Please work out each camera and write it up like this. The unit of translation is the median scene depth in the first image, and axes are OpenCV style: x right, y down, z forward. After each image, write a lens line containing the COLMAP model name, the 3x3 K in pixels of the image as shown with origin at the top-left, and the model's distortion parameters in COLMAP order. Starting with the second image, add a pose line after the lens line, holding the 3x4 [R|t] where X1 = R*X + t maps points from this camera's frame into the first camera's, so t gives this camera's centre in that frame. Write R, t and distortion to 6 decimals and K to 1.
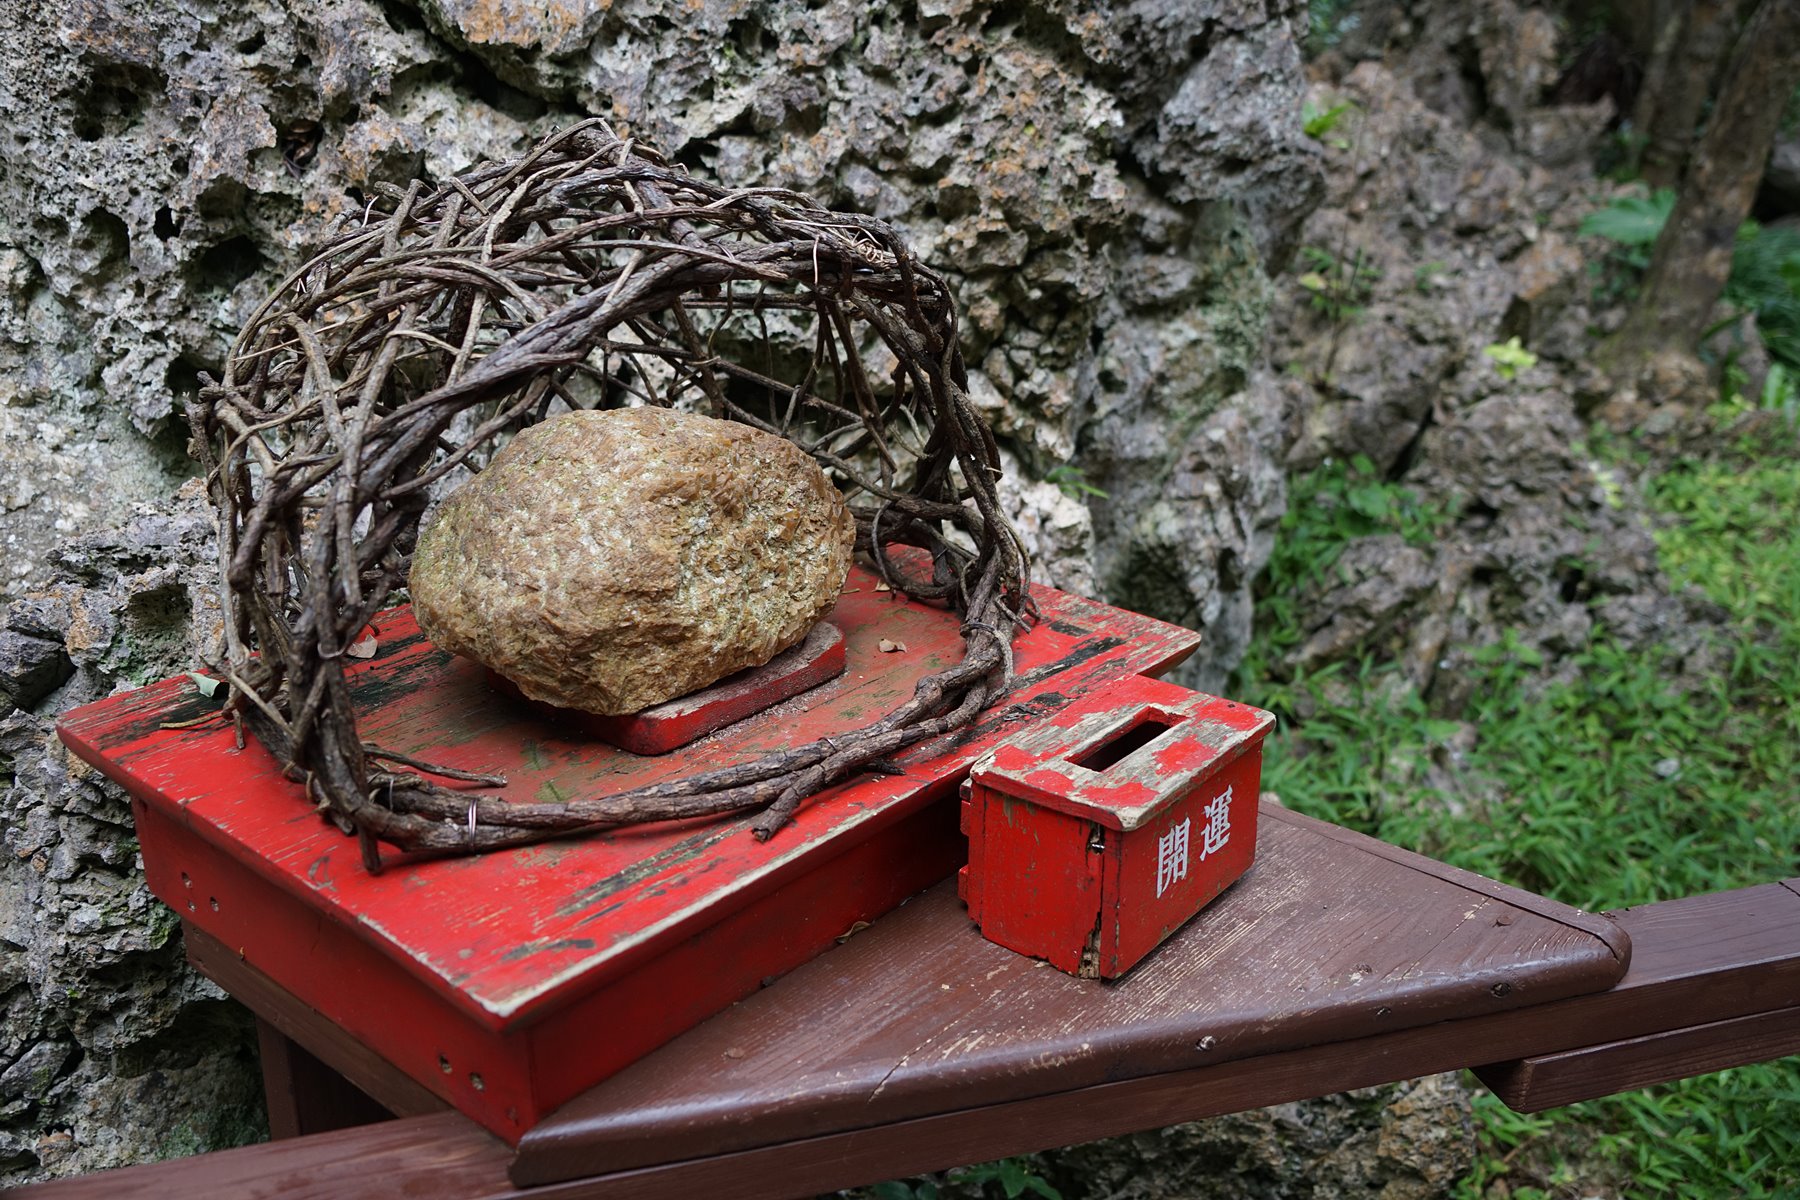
lens RADIAL K [[1656.6, 0, 900.0], [0, 1656.6, 600.0], [0, 0, 1]] dist [-0.003582, 0.022230]
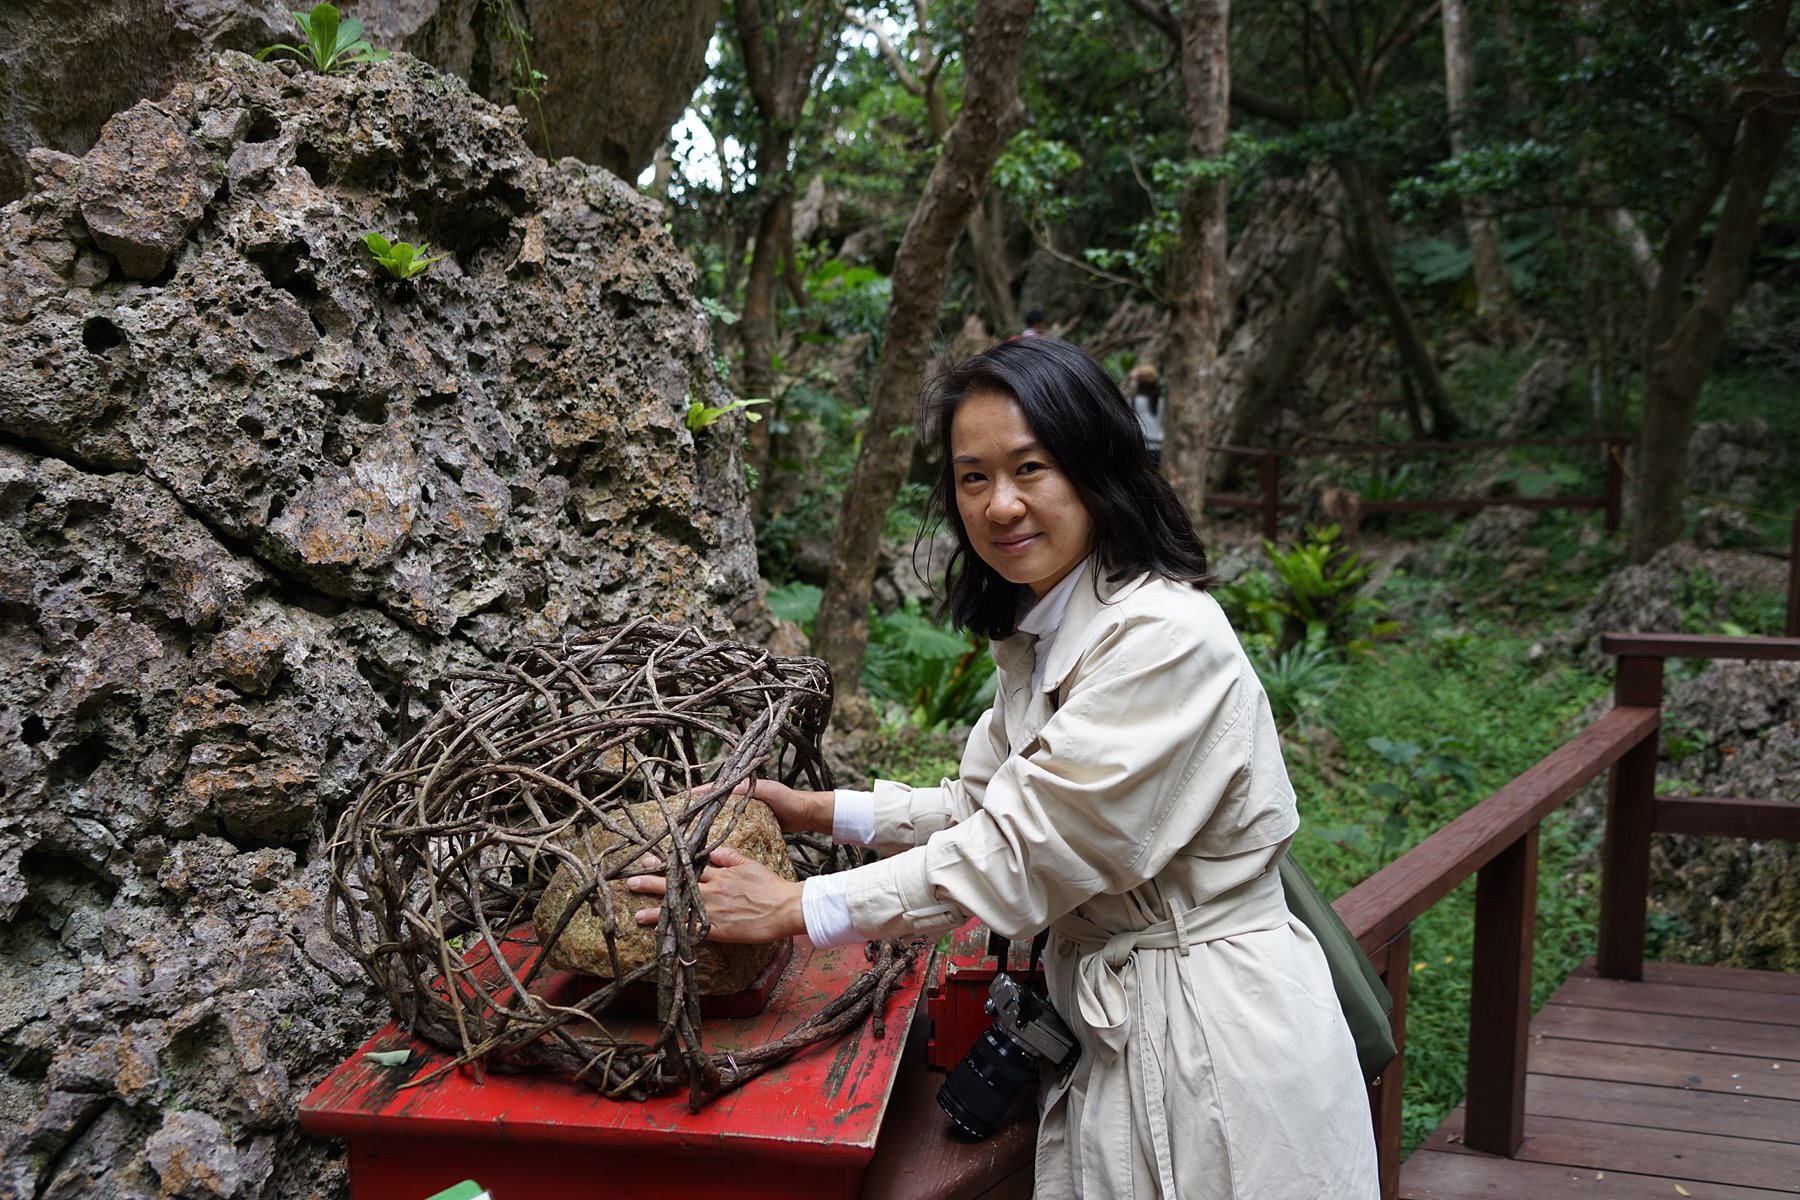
lens RADIAL K [[1447.5, 0, 900.0], [0, 1447.5, 600.0], [0, 0, 1]] dist [-0.005964, 0.008349]
pose [[0.838610, -0.087093, 0.537725, -0.462602], [0.212097, 0.961442, -0.175055, -0.007757], [-0.501745, 0.260853, 0.824747, -0.167595]]
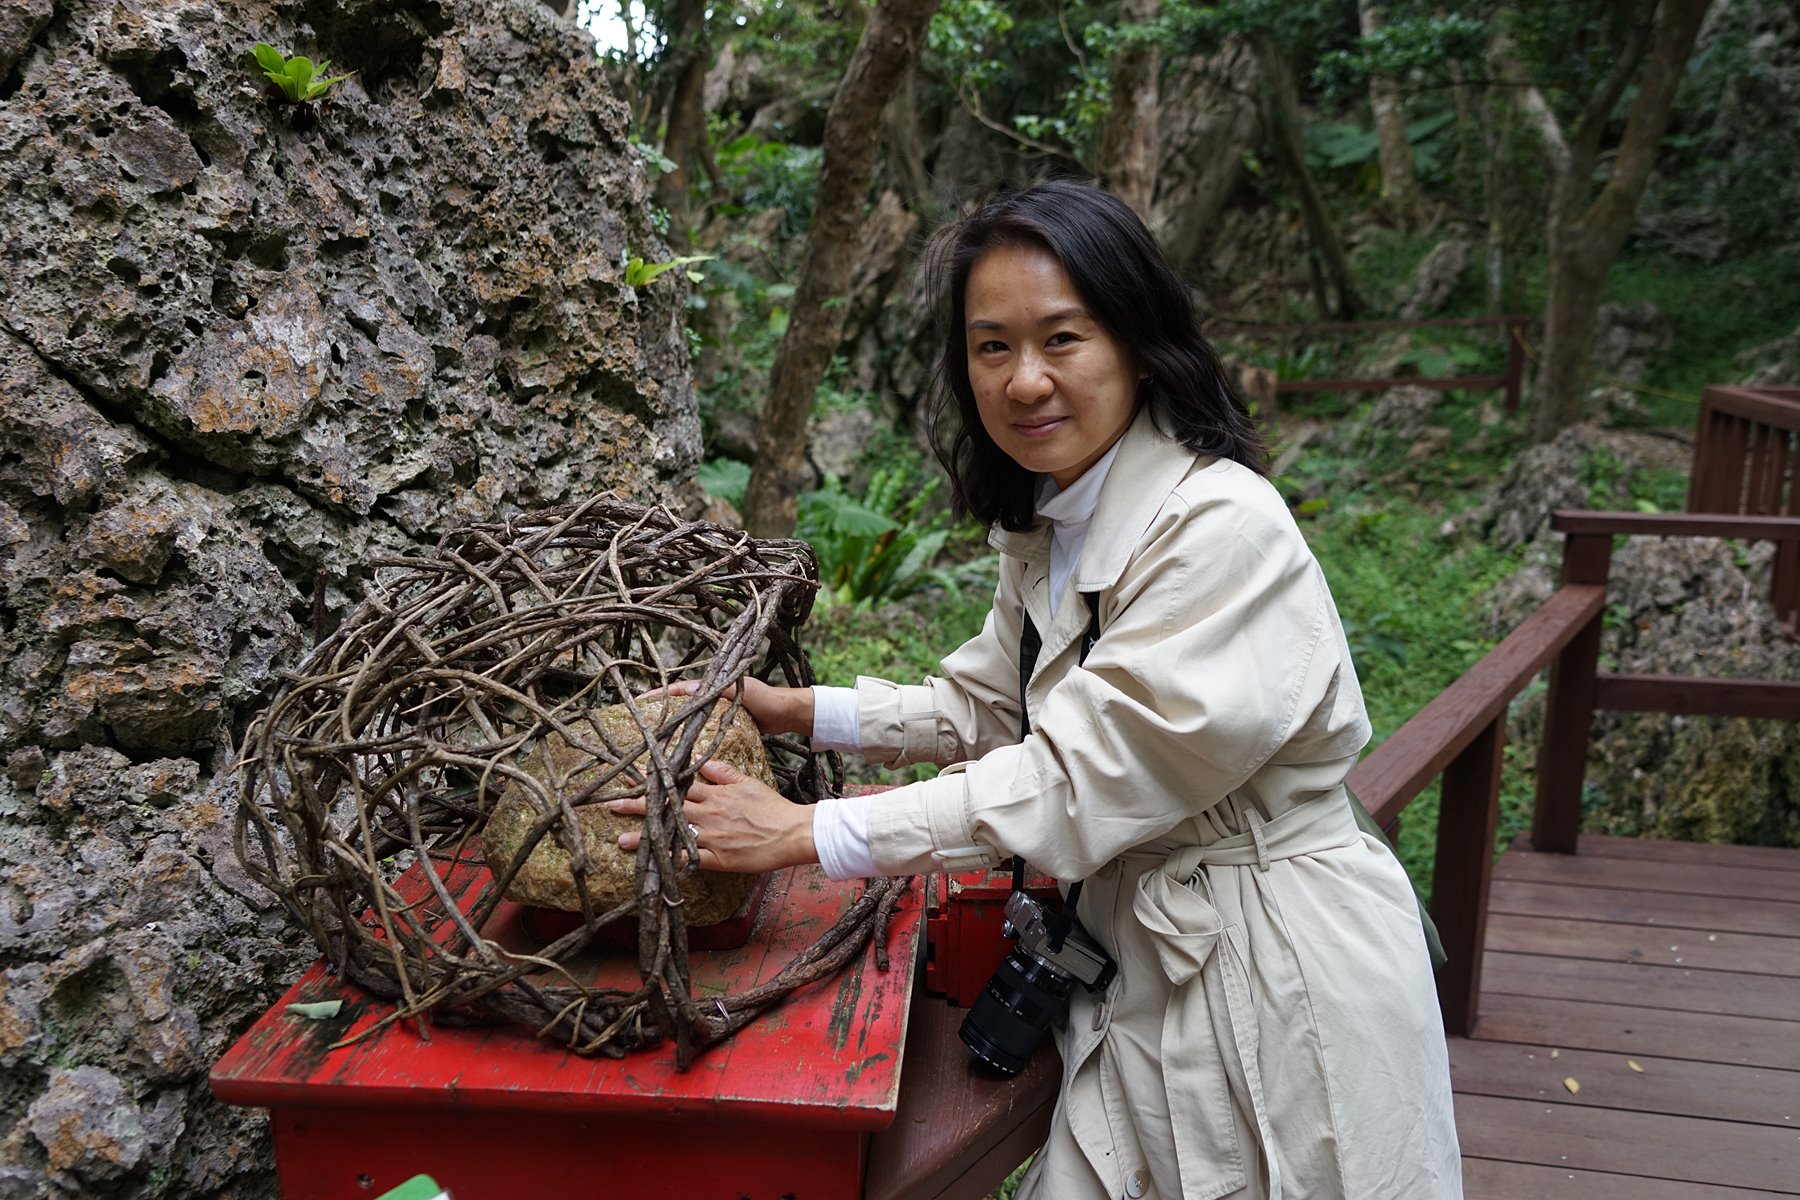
lens RADIAL K [[1416.8, 0, 900.0], [0, 1416.8, 600.0], [0, 0, 1]] dist [-0.007185, 0.014711]
pose [[0.804111, -0.136636, 0.578564, -0.430609], [0.221626, 0.971969, -0.078479, -0.039159], [-0.551623, 0.191331, 0.811852, -0.033738]]
